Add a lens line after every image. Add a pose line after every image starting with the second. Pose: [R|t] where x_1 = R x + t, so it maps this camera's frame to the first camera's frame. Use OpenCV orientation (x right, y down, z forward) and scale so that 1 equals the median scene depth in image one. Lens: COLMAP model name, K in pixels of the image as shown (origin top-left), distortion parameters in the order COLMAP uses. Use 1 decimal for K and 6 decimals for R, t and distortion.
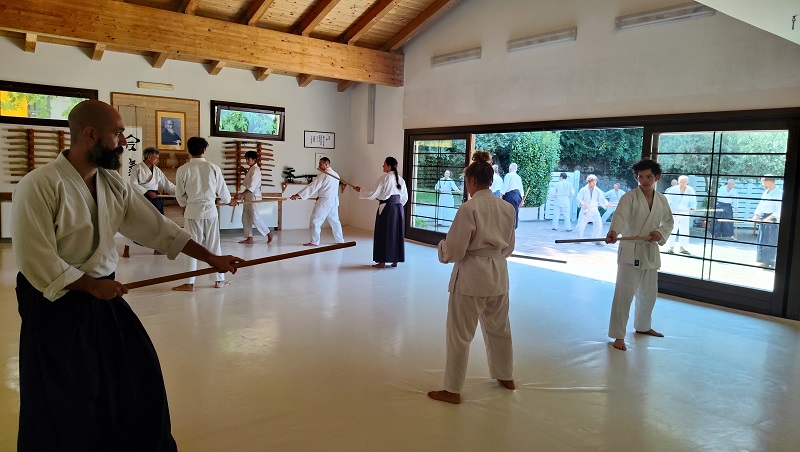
lens RADIAL K [[570.6, 0, 400.0], [0, 570.6, 226.0], [0, 0, 1]] dist [0.078266, -0.075531]
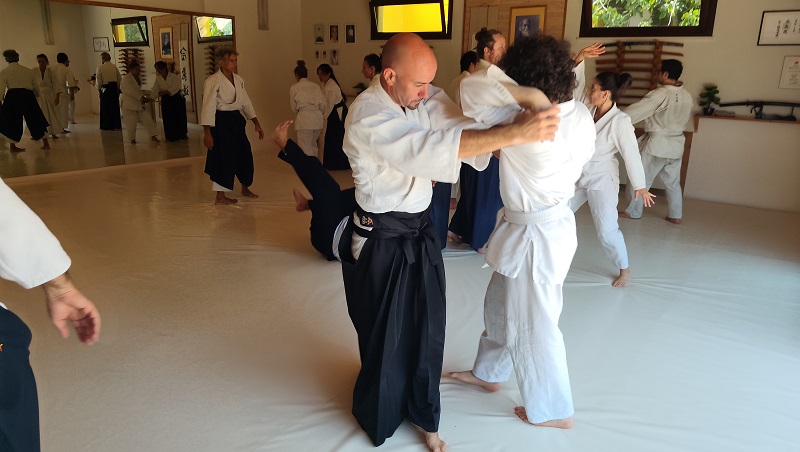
lens RADIAL K [[570.6, 0, 400.0], [0, 570.6, 226.0], [0, 0, 1]] dist [0.078266, -0.075531]
pose [[0.287987, 0.236273, -0.928029, 0.284701], [-0.108594, 0.970892, 0.213487, -0.062899], [0.951457, 0.039297, 0.305262, 0.595824]]
